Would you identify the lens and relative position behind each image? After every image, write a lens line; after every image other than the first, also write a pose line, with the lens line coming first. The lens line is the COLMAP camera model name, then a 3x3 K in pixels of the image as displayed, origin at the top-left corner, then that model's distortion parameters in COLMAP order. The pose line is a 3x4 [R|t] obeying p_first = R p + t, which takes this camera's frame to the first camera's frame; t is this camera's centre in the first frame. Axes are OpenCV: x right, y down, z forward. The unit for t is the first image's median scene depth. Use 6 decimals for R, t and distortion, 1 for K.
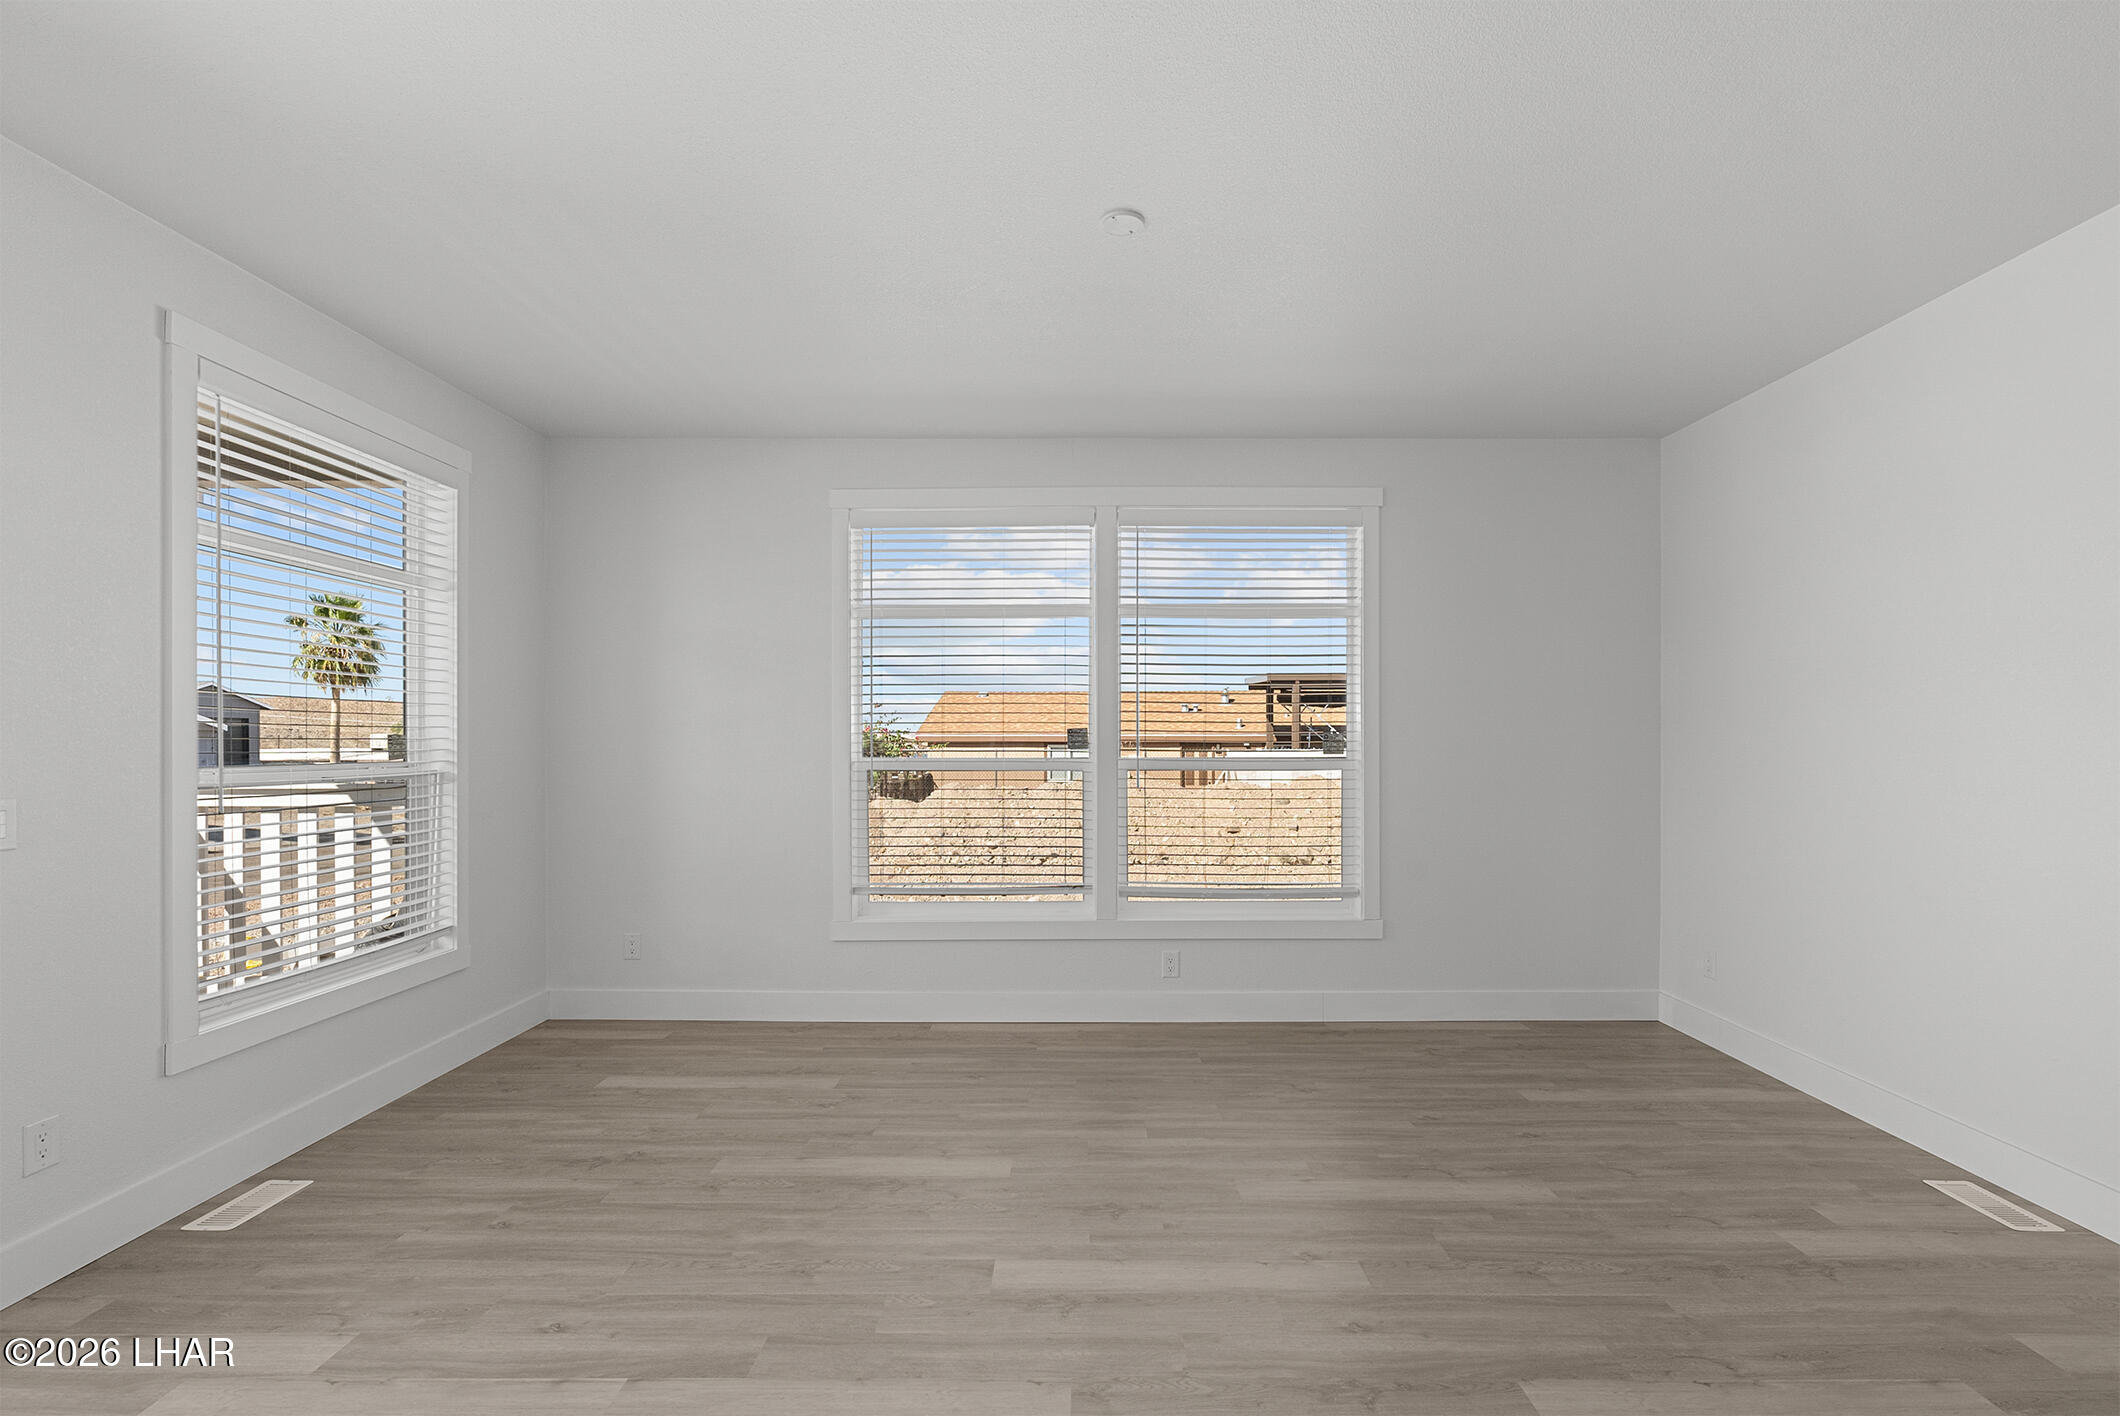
lens RADIAL K [[978.5, 0, 1068.9], [0, 978.5, 743.2], [0, 0, 1]] dist [-0.016067, 0.008437]
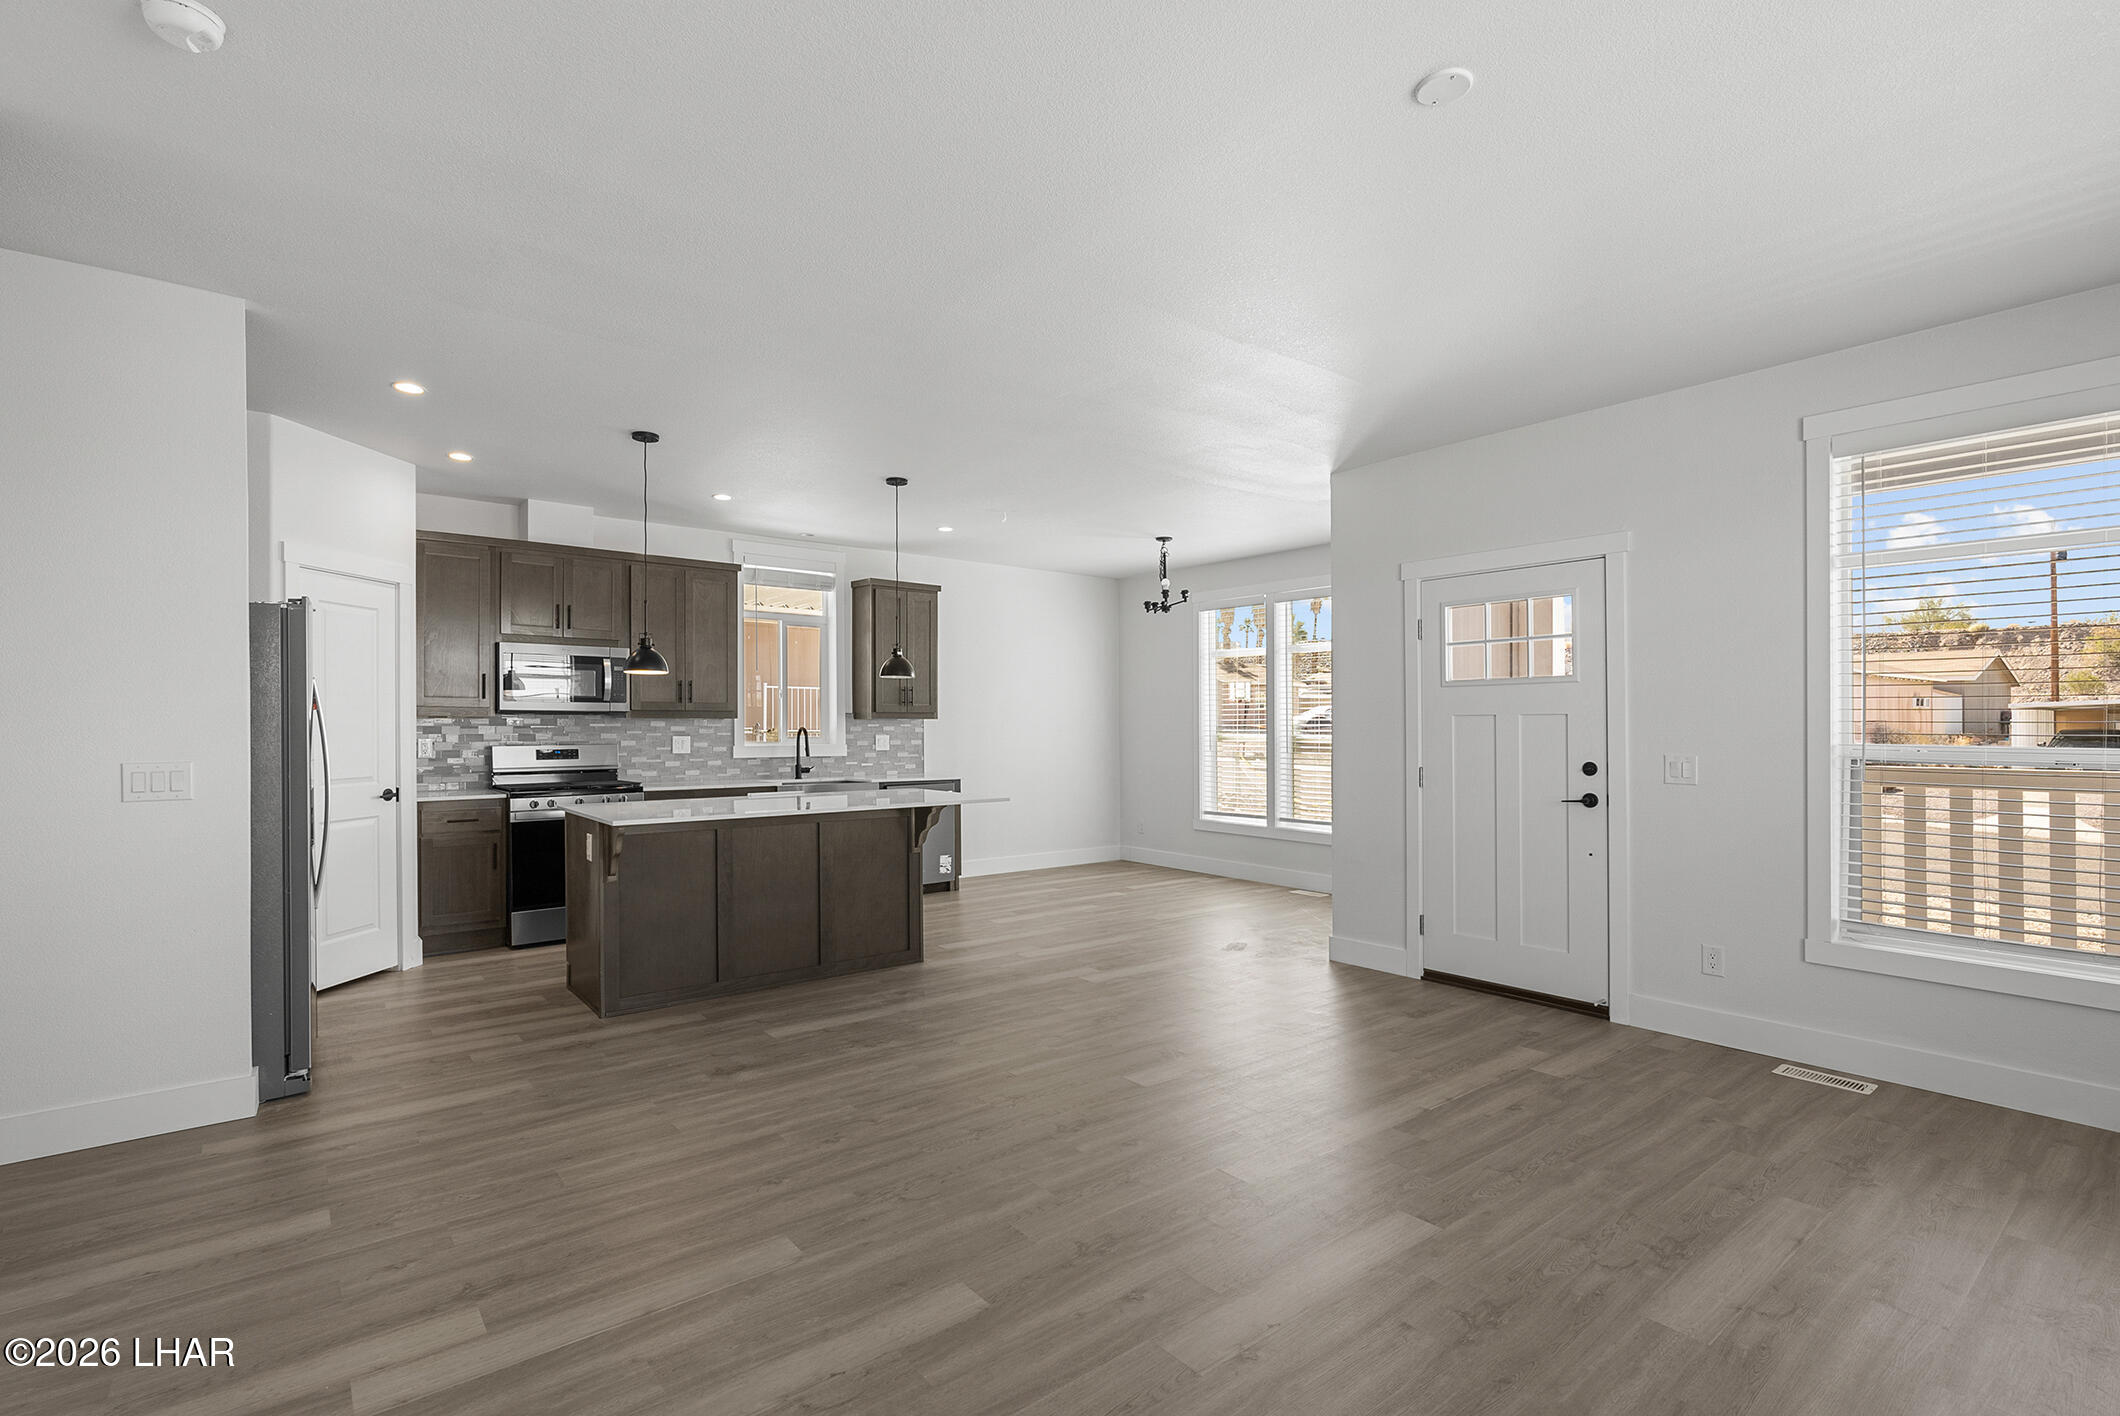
lens RADIAL K [[971.9, 0, 1032.0], [0, 971.9, 732.6], [0, 0, 1]] dist [-0.014268, 0.000300]
pose [[-0.788370, 0.006178, -0.615171, 0.603148], [-0.002809, 0.999903, 0.013642, -0.004300], [0.615196, 0.012483, -0.788276, 1.038135]]
